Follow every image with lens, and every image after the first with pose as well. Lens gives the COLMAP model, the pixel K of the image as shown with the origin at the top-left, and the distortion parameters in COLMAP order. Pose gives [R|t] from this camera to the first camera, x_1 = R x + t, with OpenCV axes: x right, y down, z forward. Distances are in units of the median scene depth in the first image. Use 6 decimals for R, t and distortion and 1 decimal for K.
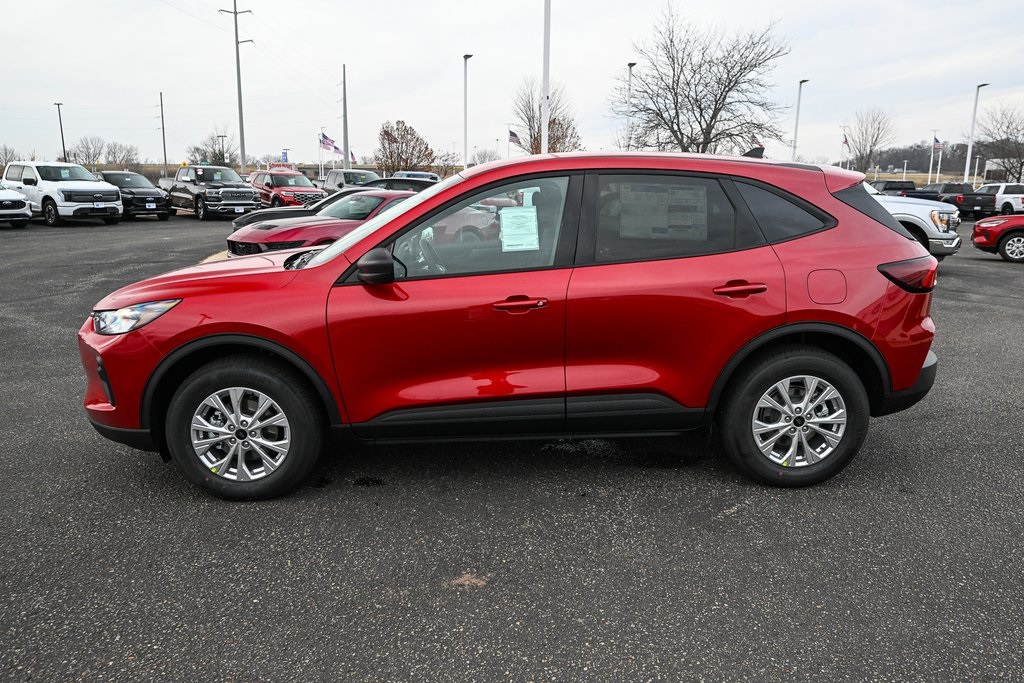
lens RADIAL K [[763.6, 0, 512.0], [0, 763.6, 341.5], [0, 0, 1]] dist [-0.013205, -0.002472]
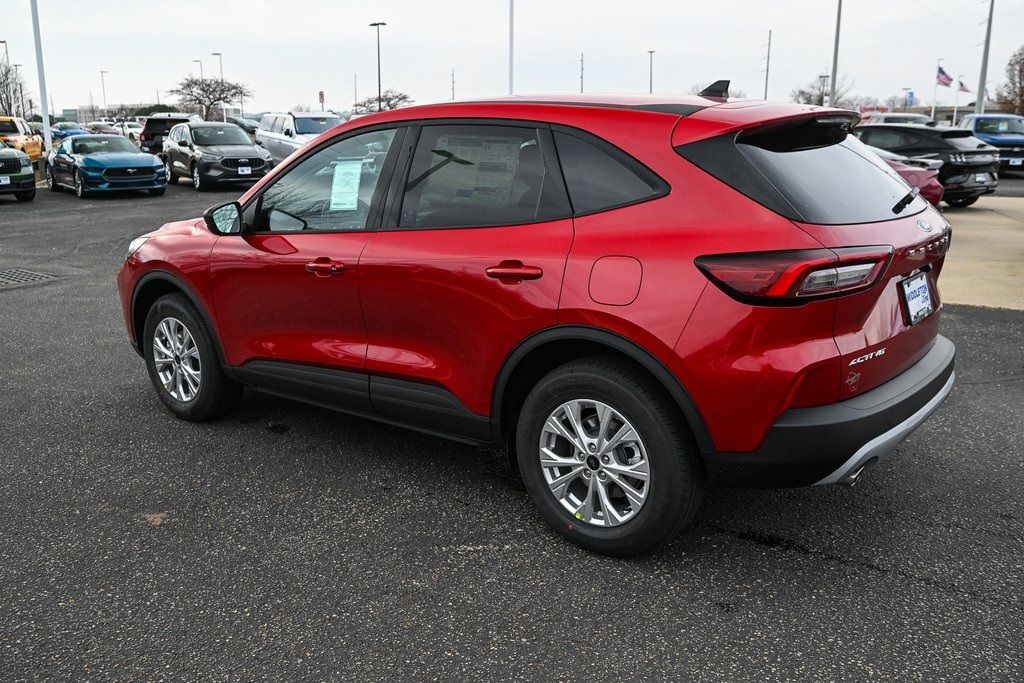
lens RADIAL K [[892.8, 0, 512.0], [0, 892.8, 341.5], [0, 0, 1]] dist [-0.004867, -0.007381]
pose [[0.751104, 0.140416, -0.645078, 0.858959], [-0.123163, 0.989768, 0.072040, -0.062041], [0.648593, 0.025341, 0.760713, 0.301036]]
